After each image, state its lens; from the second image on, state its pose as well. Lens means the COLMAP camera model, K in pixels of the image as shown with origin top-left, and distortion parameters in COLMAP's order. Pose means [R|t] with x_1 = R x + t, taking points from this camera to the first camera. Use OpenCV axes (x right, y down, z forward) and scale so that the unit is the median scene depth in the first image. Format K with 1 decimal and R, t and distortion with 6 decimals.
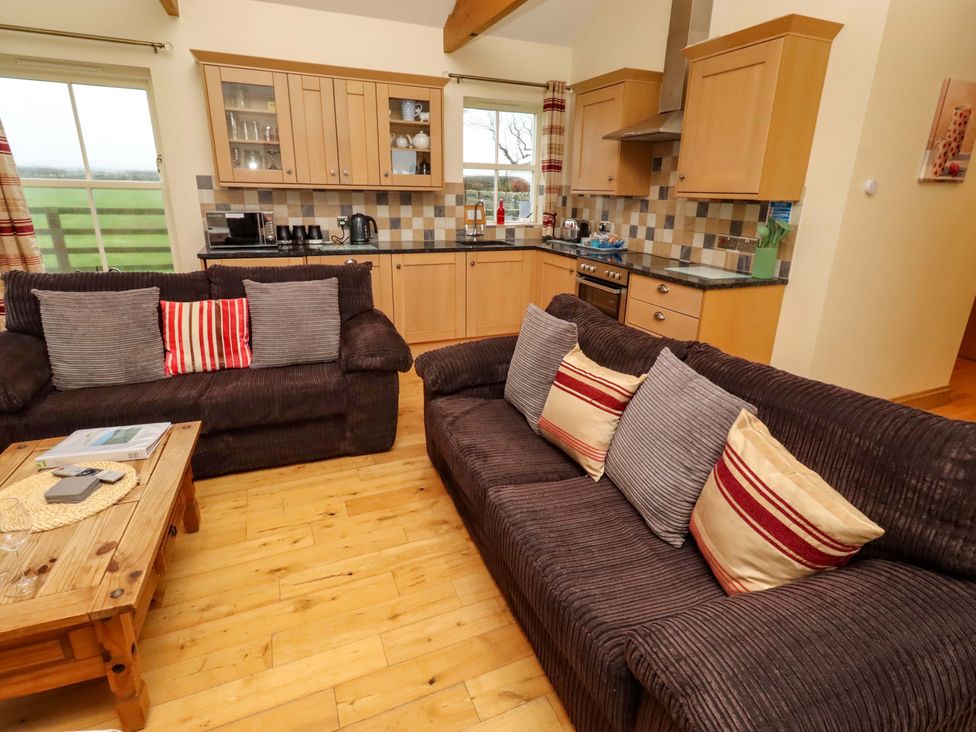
lens RADIAL K [[507.9, 0, 498.0], [0, 507.9, 346.4], [0, 0, 1]] dist [0.006171, -0.002044]
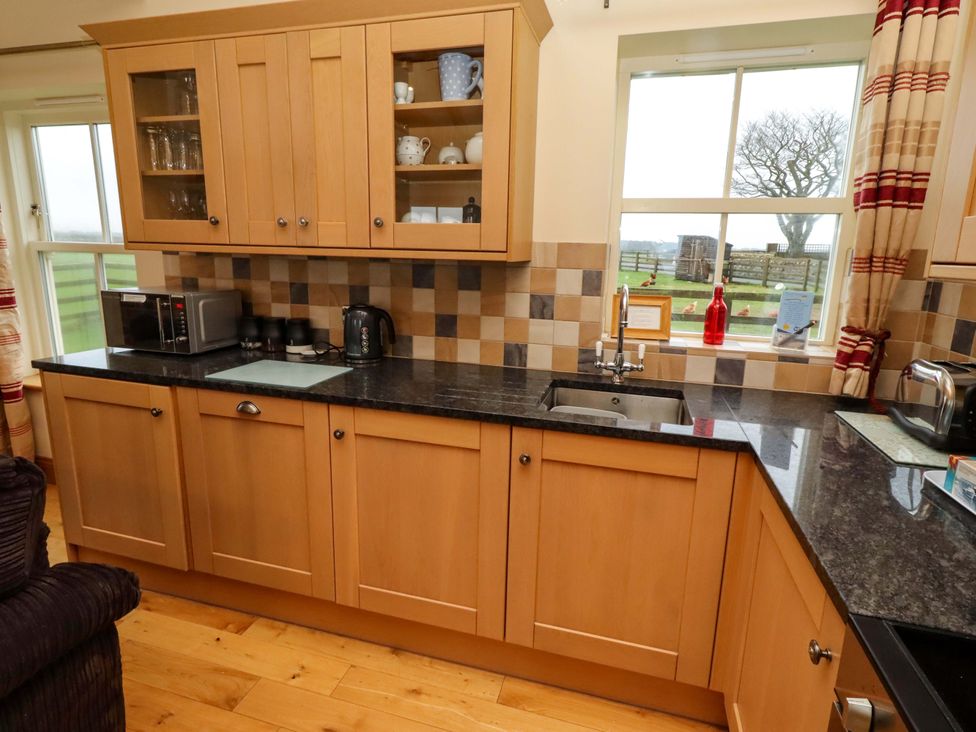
lens RADIAL K [[507.9, 0, 489.7], [0, 507.9, 349.3], [0, 0, 1]] dist [0.006171, -0.002044]
pose [[0.771639, 0.118558, -0.624914, 0.161499], [-0.196817, 0.978762, -0.057338, -0.240169], [0.604844, 0.167238, 0.778585, 0.781743]]
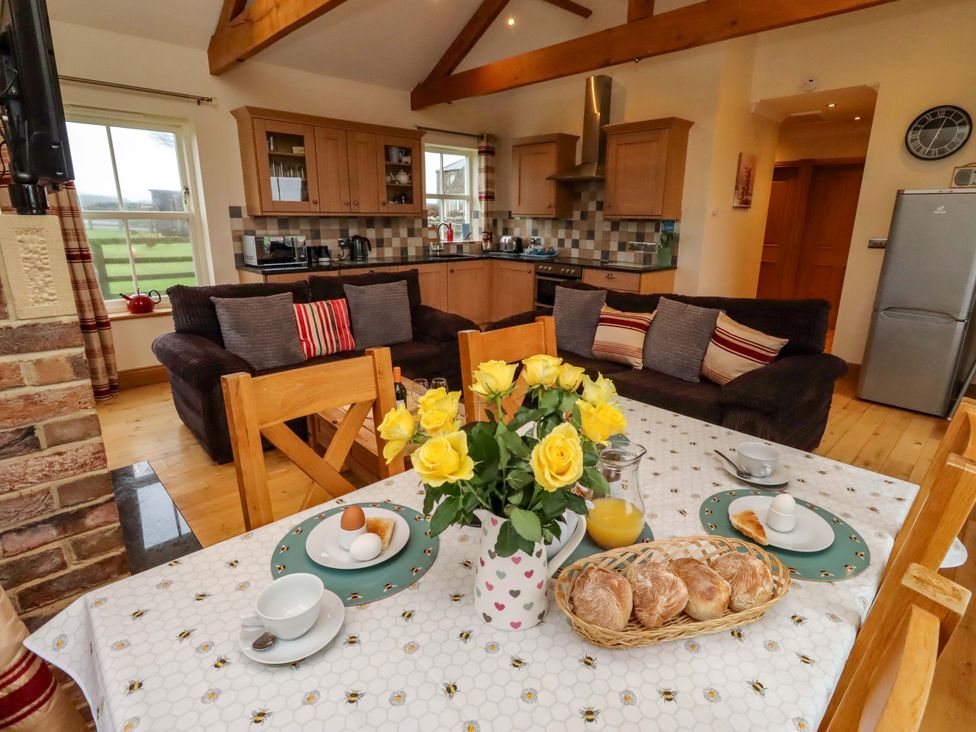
lens RADIAL K [[508.6, 0, 498.4], [0, 508.6, 346.9], [0, 0, 1]] dist [0.001537, -0.001537]
pose [[0.937593, -0.099385, 0.333230, -0.441066], [0.112759, 0.993401, -0.020984, 0.079397], [-0.328945, 0.057249, 0.942612, -0.287320]]
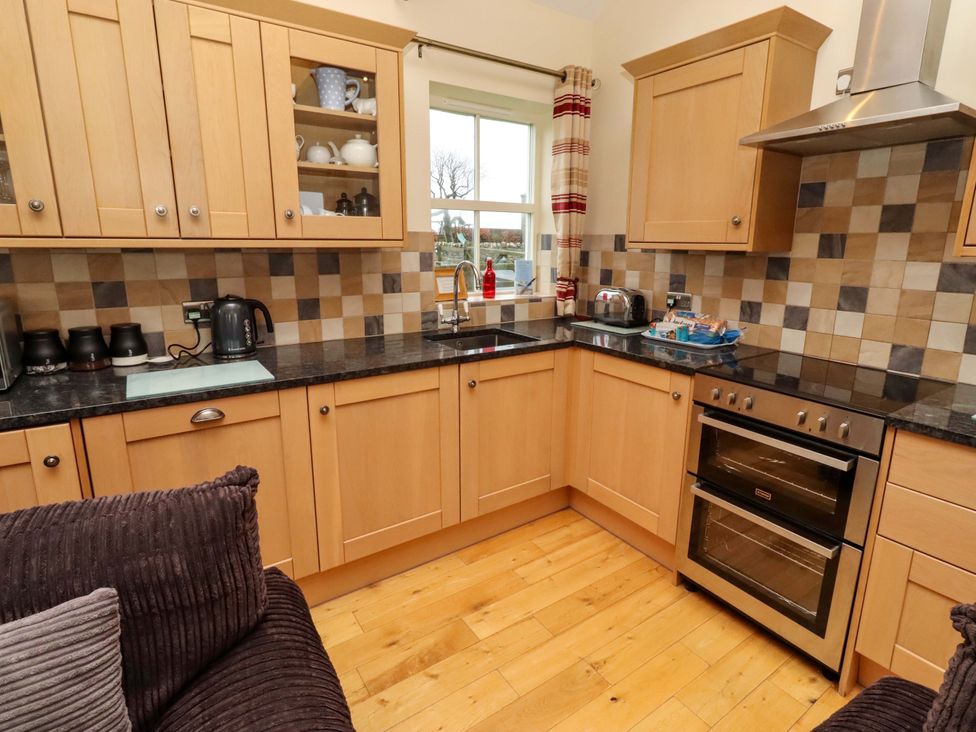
lens RADIAL K [[507.9, 0, 498.7], [0, 507.9, 346.6], [0, 0, 1]] dist [0.006171, -0.002044]
pose [[0.982441, -0.050682, 0.179561, -0.127731], [0.066730, 0.994187, -0.084491, -0.175686], [-0.174235, 0.094989, 0.980112, 0.549393]]
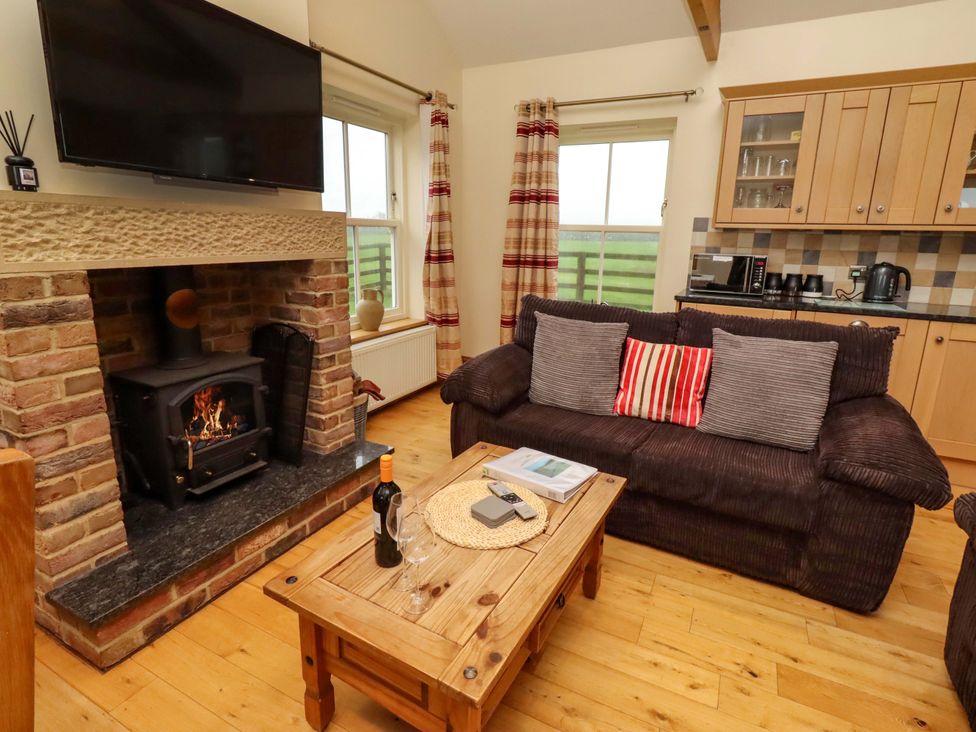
lens RADIAL K [[508.6, 0, 495.1], [0, 508.6, 347.2], [0, 0, 1]] dist [0.001537, -0.001537]
pose [[0.633365, 0.161839, -0.756741, -0.059114], [-0.236712, 0.971532, 0.009655, -0.015023], [0.736761, 0.173014, 0.653643, 0.129076]]
